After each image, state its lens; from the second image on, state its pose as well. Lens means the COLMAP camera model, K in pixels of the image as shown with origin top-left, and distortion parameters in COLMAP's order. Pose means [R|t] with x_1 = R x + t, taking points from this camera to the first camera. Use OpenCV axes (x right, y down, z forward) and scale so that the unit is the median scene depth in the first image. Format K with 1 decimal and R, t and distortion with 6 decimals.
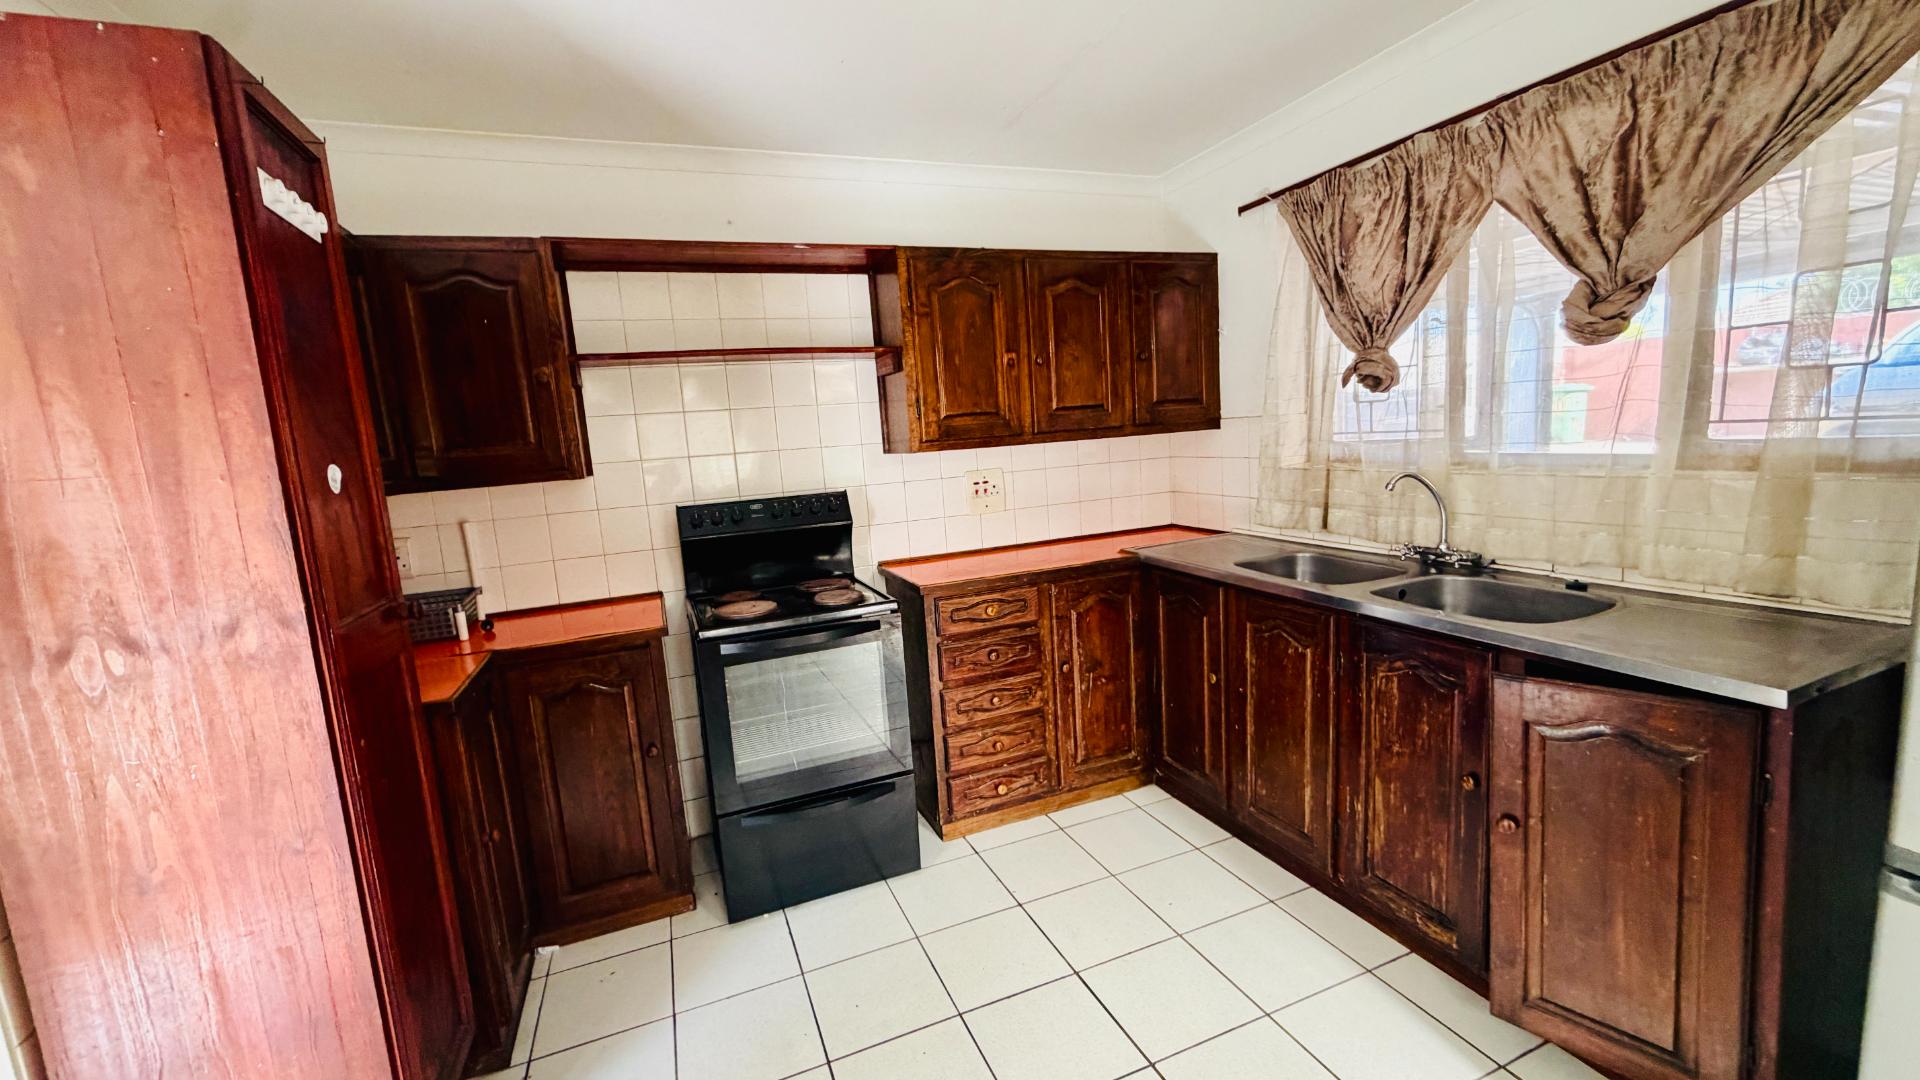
lens RADIAL K [[764.3, 0, 959.7], [0, 764.3, 539.3], [0, 0, 1]] dist [-0.000267, 0.000273]
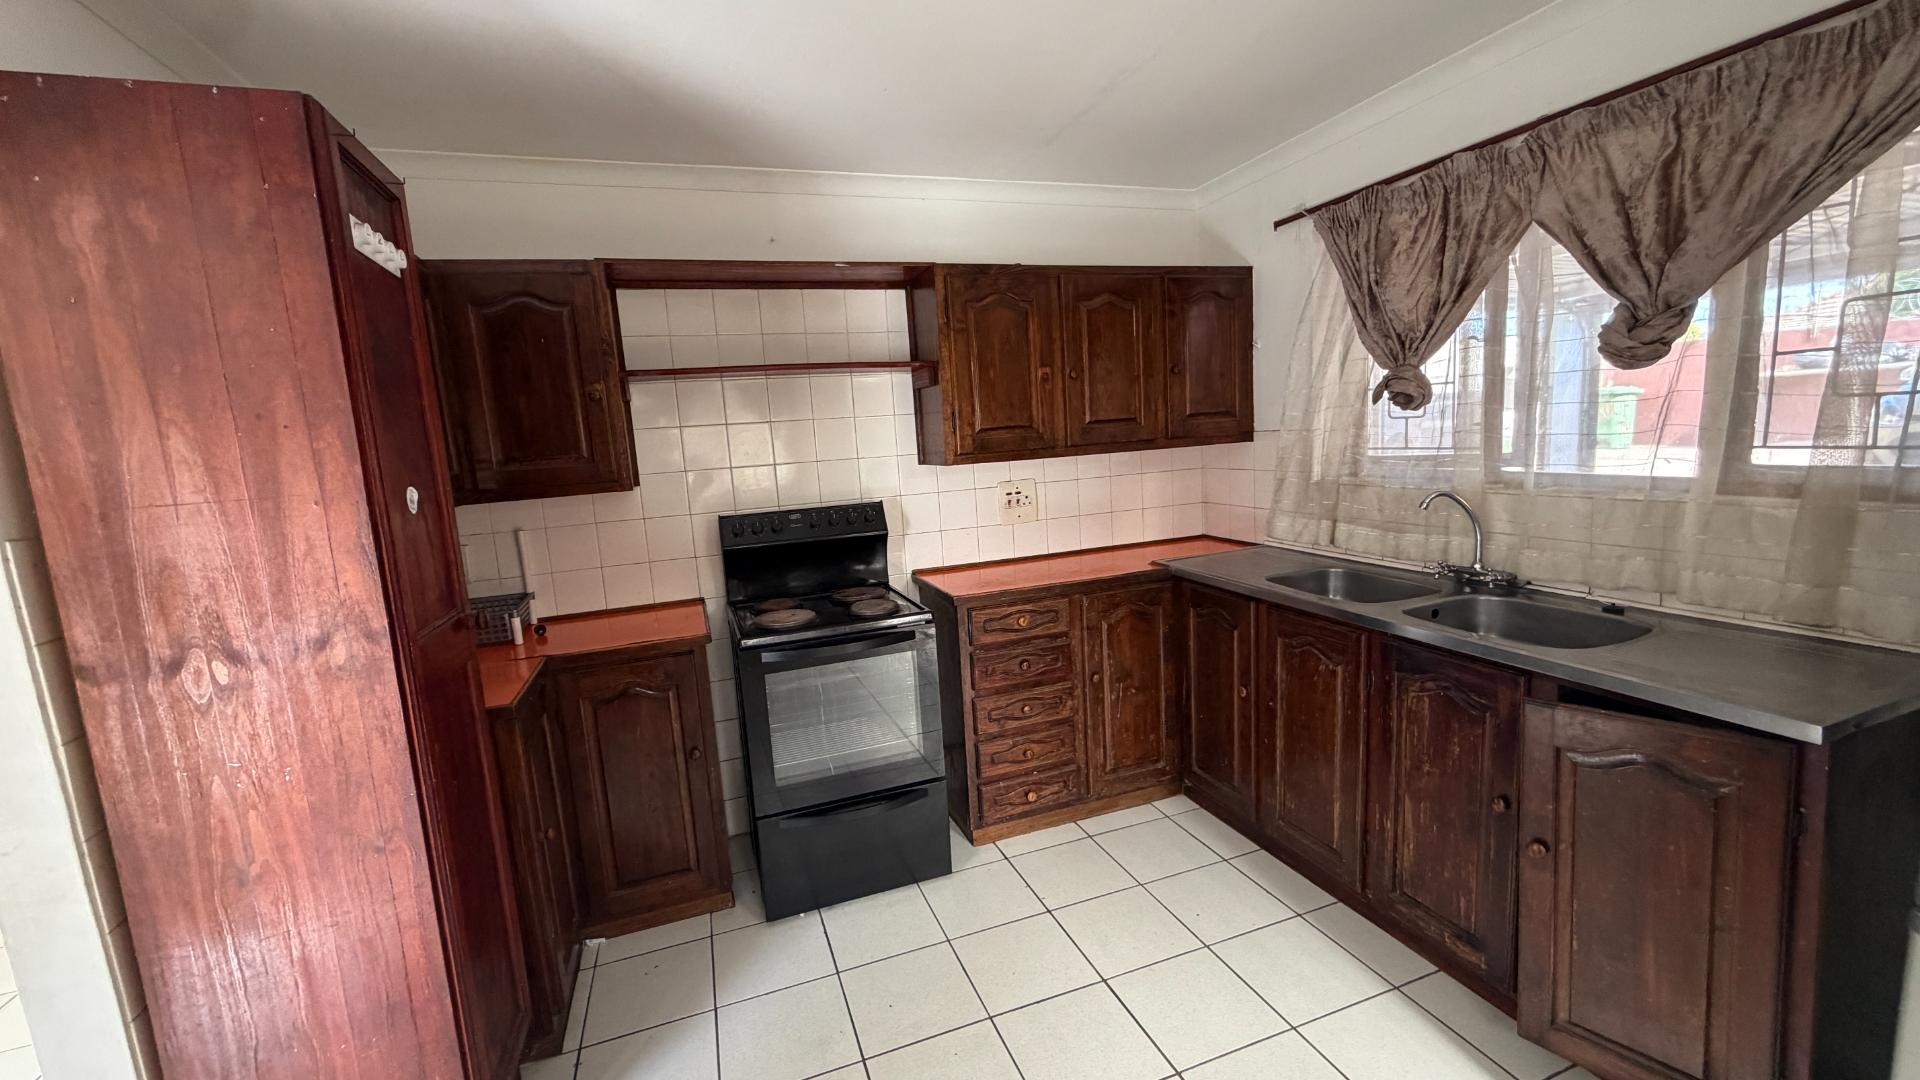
lens RADIAL K [[764.3, 0, 959.8], [0, 764.3, 539.5], [0, 0, 1]] dist [-0.000267, 0.000273]
pose [[0.999293, 0.010223, -0.036173, -0.009078], [-0.010100, 0.999943, 0.003575, -0.022513], [0.036208, -0.003207, 0.999339, -0.025005]]
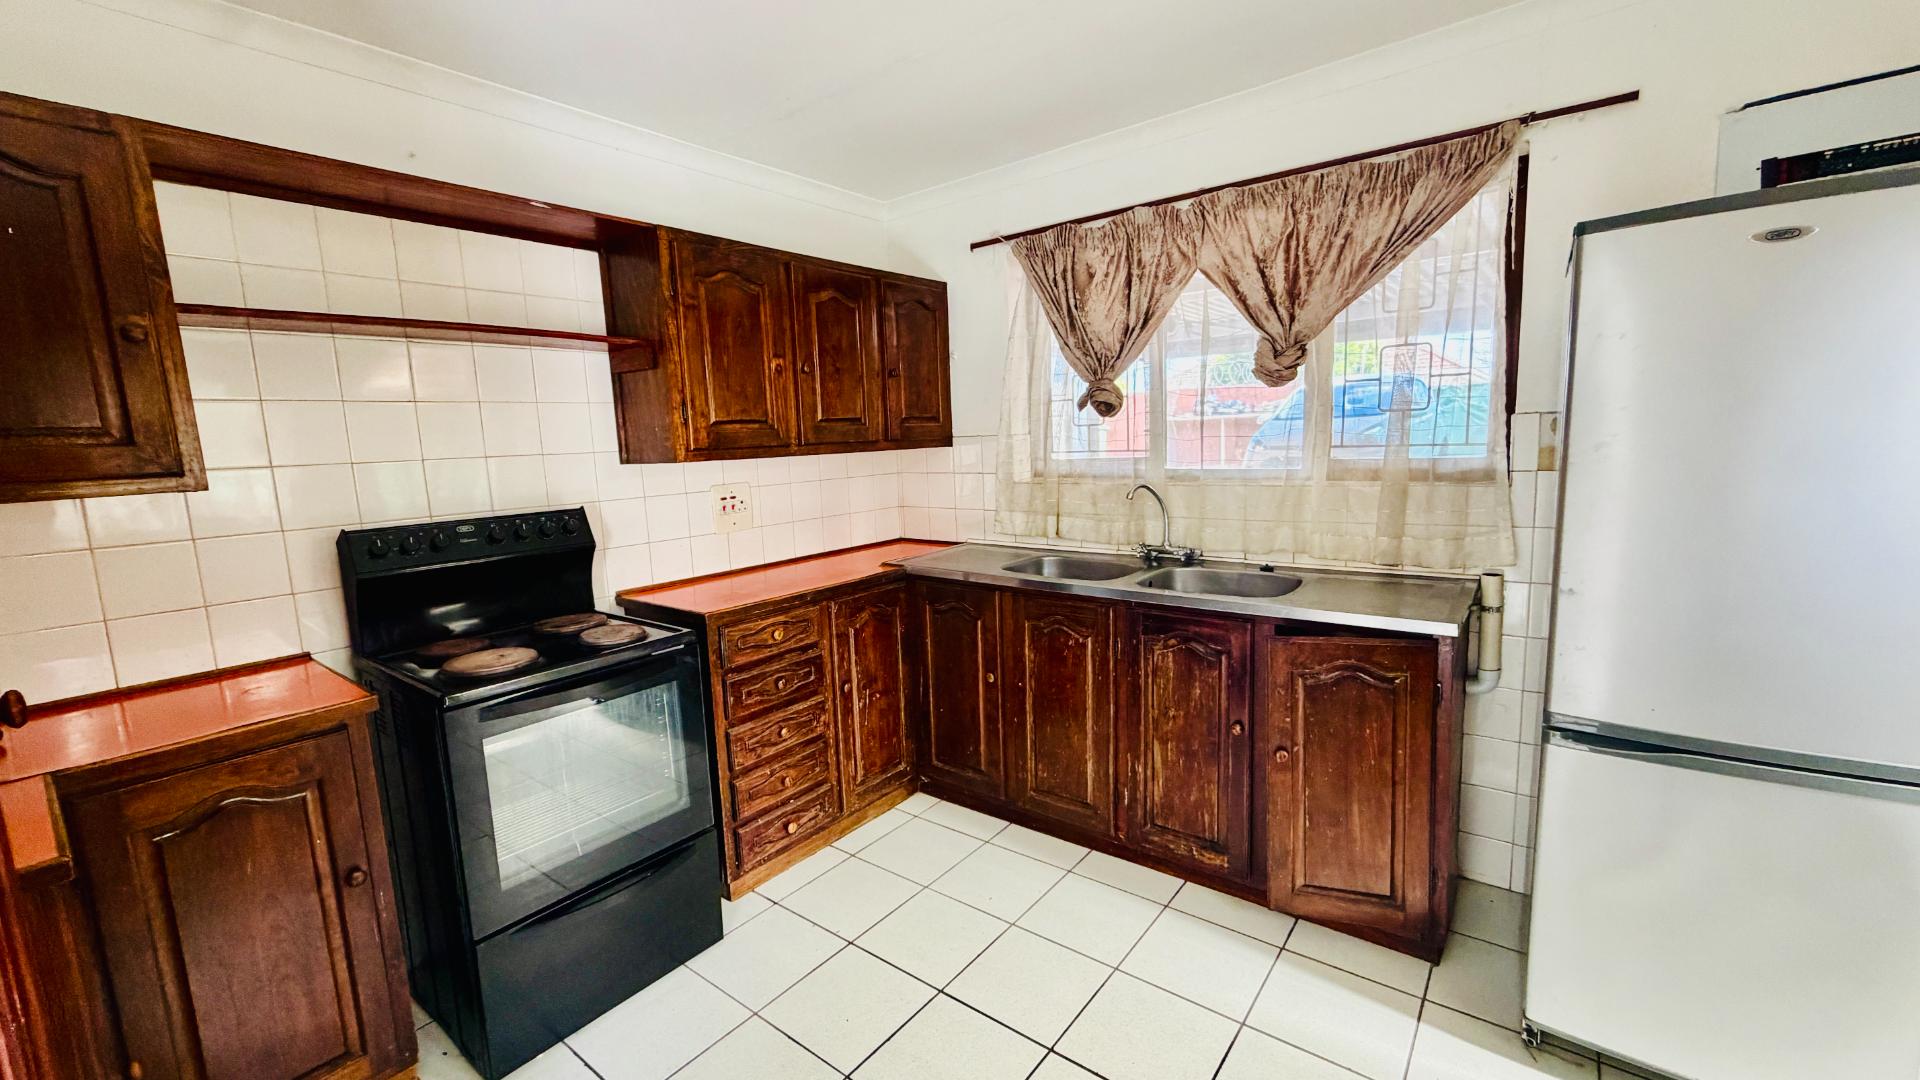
lens RADIAL K [[764.3, 0, 958.4], [0, 764.3, 541.3], [0, 0, 1]] dist [-0.000267, 0.000273]
pose [[0.866160, -0.034732, 0.498558, -0.277733], [0.049129, 0.998668, -0.015781, 0.007651], [-0.497346, 0.038162, 0.866713, 0.108883]]
